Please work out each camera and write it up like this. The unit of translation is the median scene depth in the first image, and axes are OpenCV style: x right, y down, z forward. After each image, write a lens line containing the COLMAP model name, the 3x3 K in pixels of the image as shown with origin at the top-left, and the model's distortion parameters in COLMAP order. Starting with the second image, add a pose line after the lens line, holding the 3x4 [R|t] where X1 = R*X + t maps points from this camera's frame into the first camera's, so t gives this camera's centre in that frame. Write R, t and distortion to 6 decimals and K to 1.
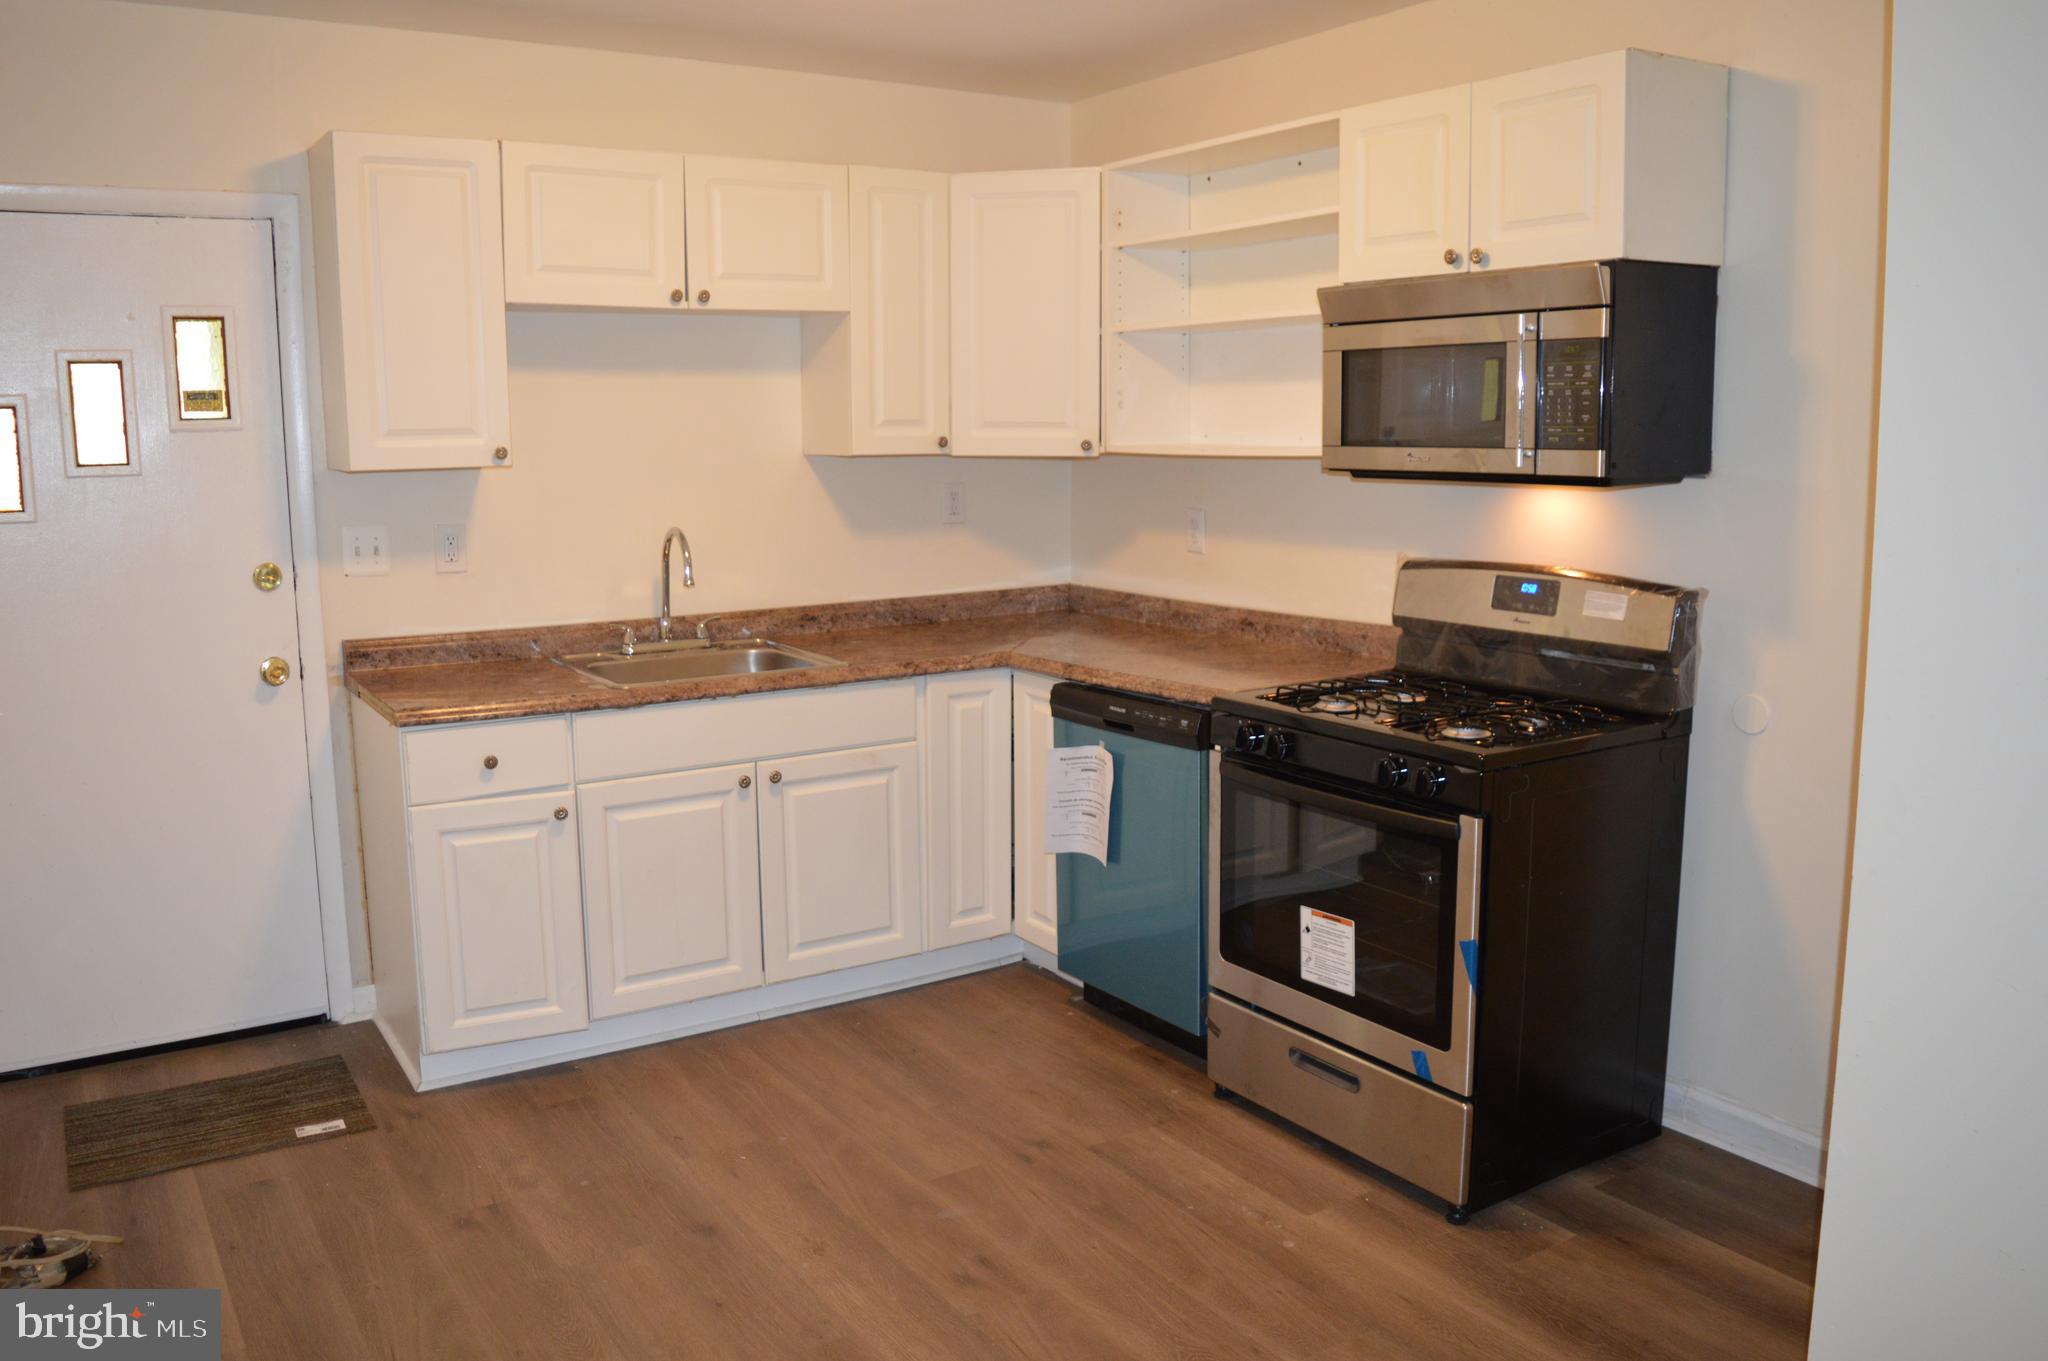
lens RADIAL K [[1626.2, 0, 1012.1], [0, 1626.2, 674.7], [0, 0, 1]] dist [-0.092849, 0.020014]
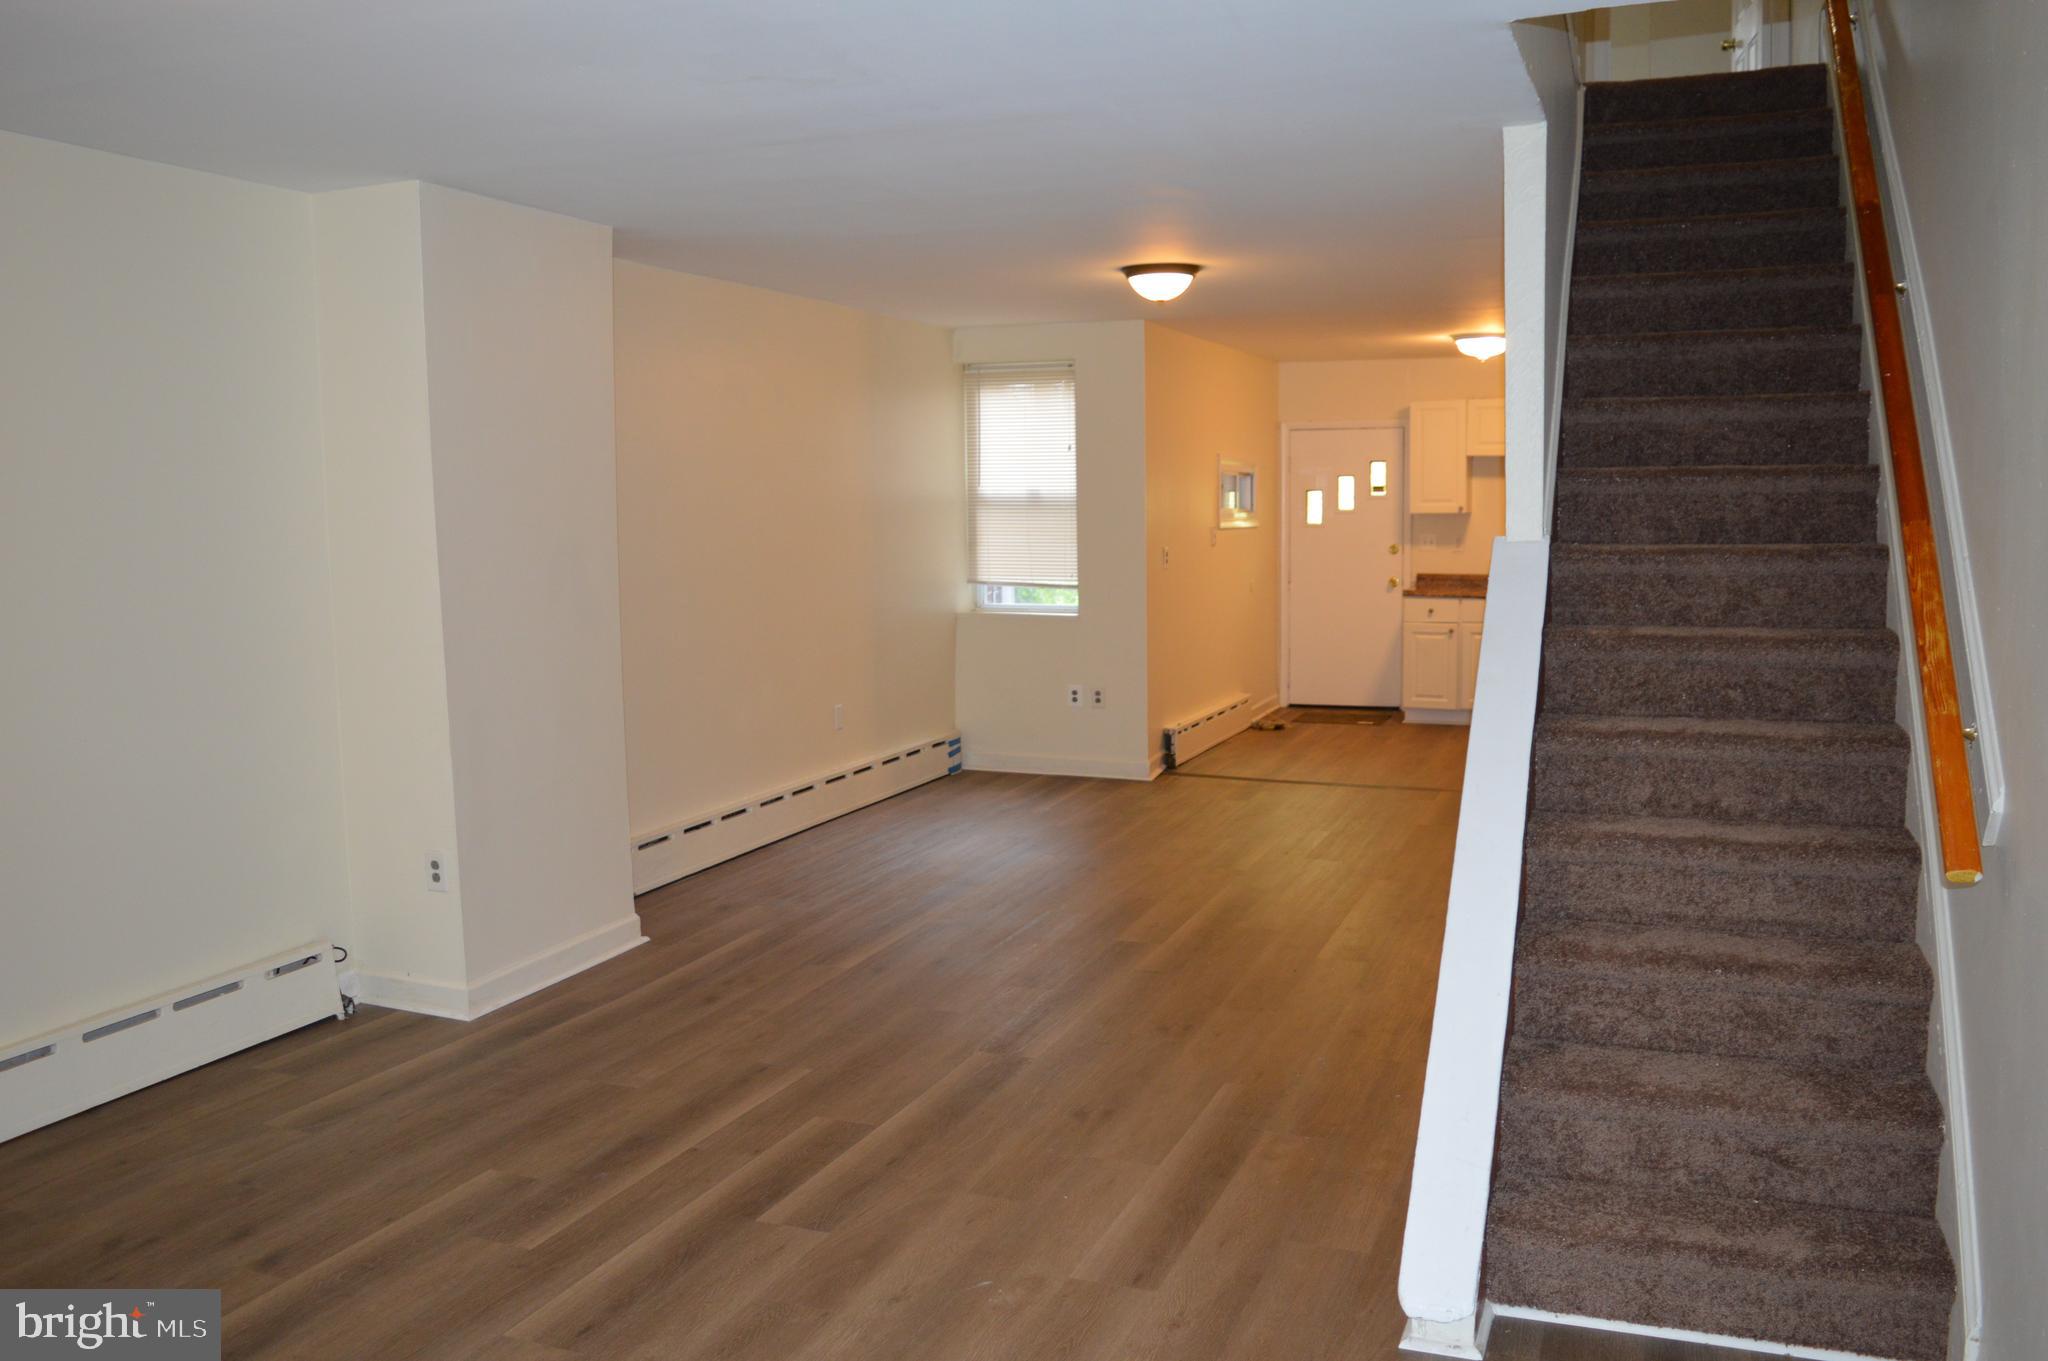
lens RADIAL K [[1626.2, 0, 1019.9], [0, 1626.2, 672.8], [0, 0, 1]] dist [-0.092849, 0.020014]
pose [[0.578428, 0.087481, -0.811029, 1.561790], [-0.118177, 0.992731, 0.022796, 0.176639], [0.807128, 0.082659, 0.584562, -1.265539]]
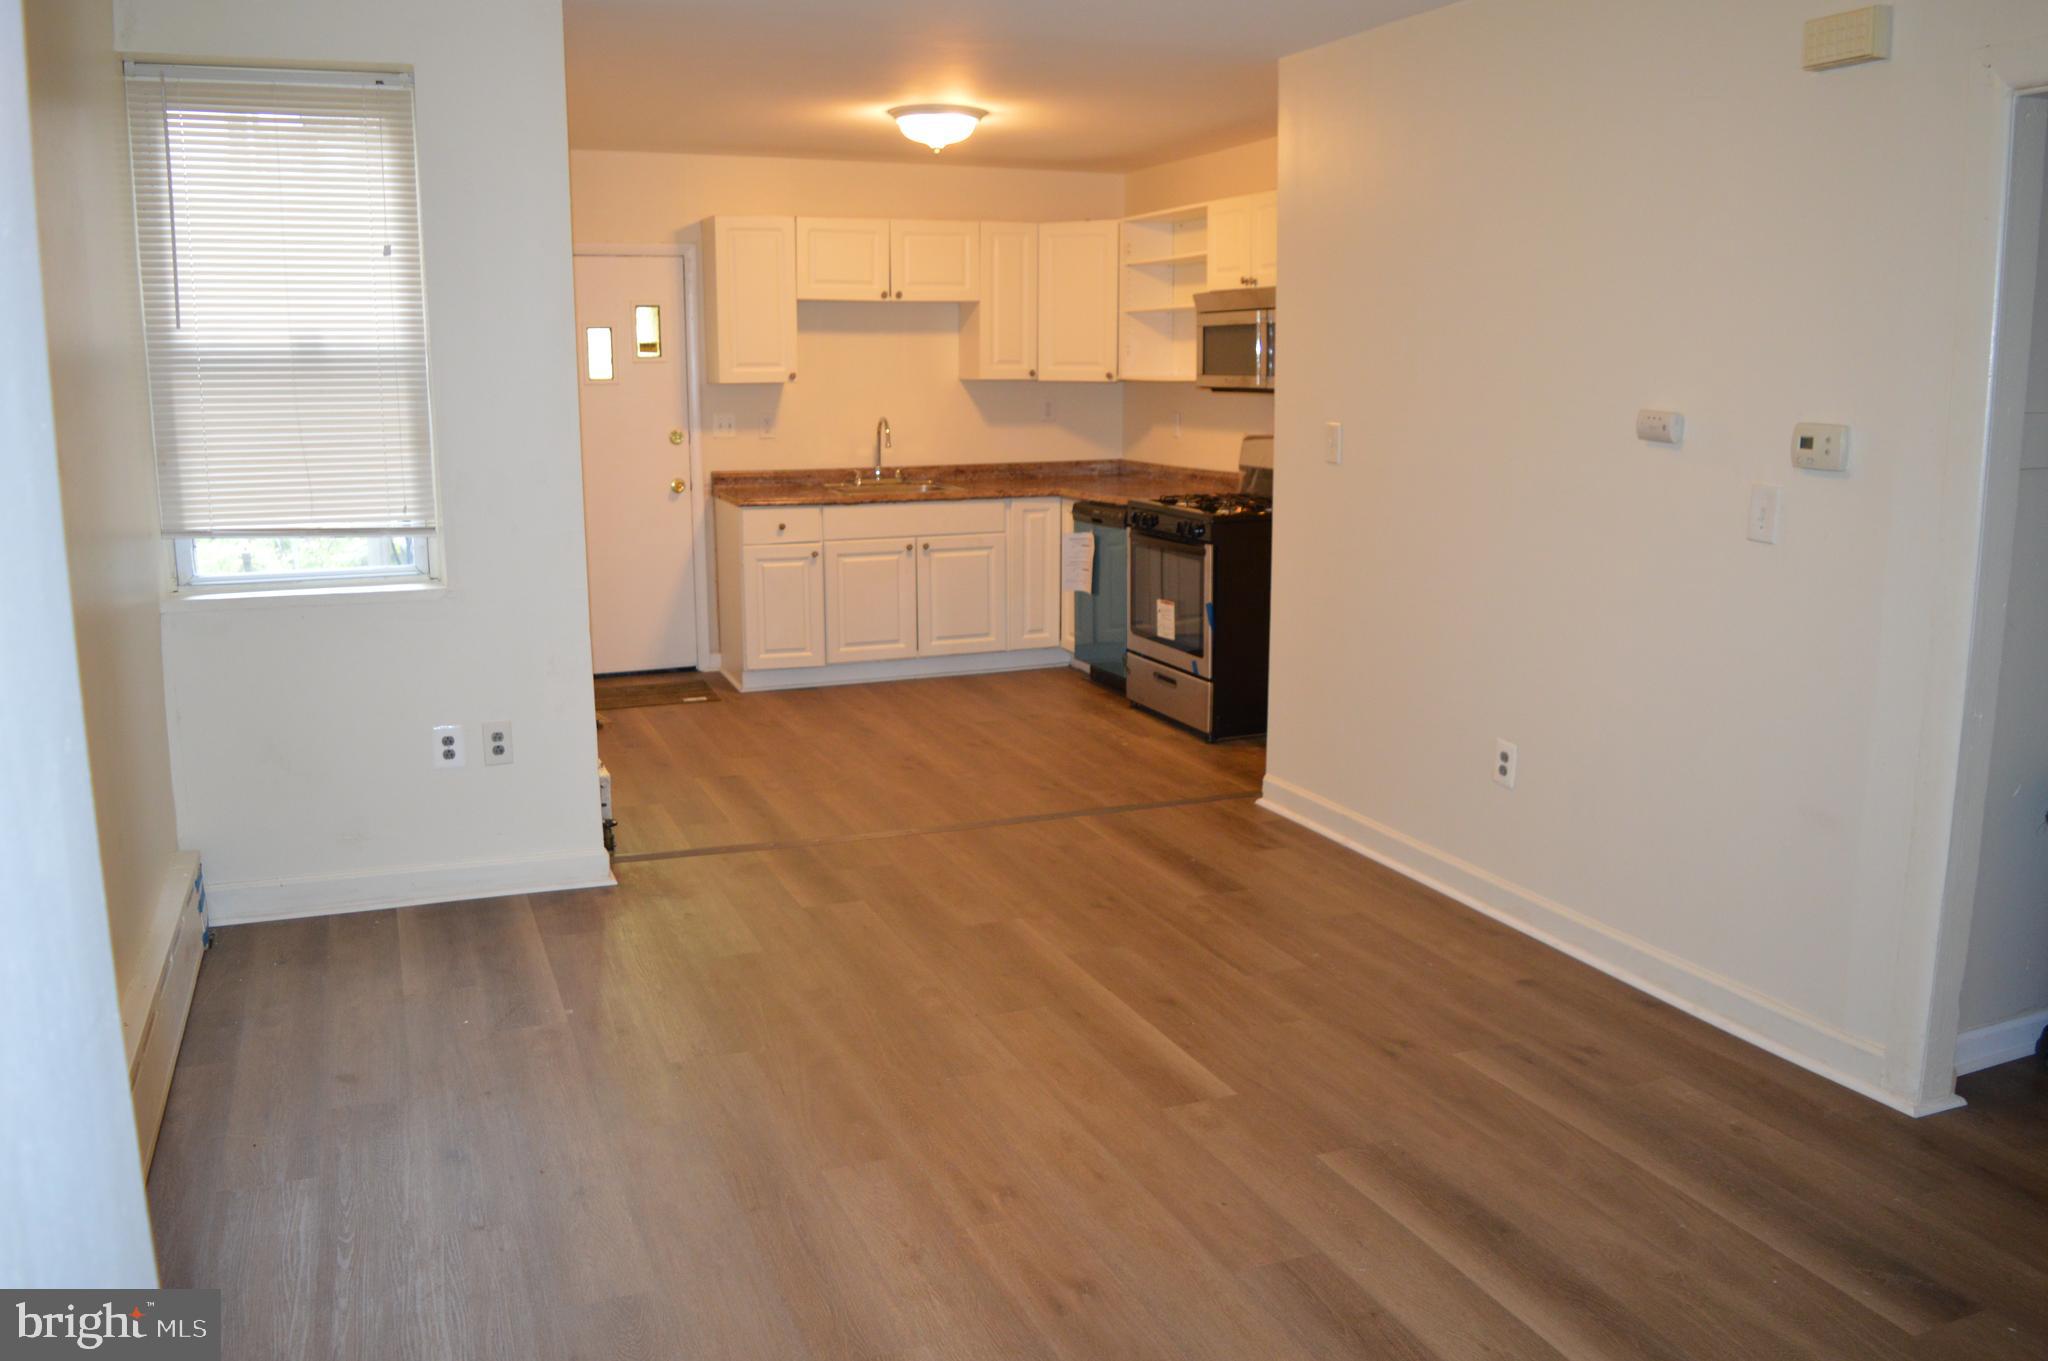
lens RADIAL K [[1626.2, 0, 1014.1], [0, 1626.2, 676.3], [0, 0, 1]] dist [-0.092849, 0.020014]
pose [[0.981622, 0.041705, -0.186224, 0.332071], [-0.034782, 0.998583, 0.040289, 0.140173], [0.187641, -0.033071, 0.981681, -0.904930]]
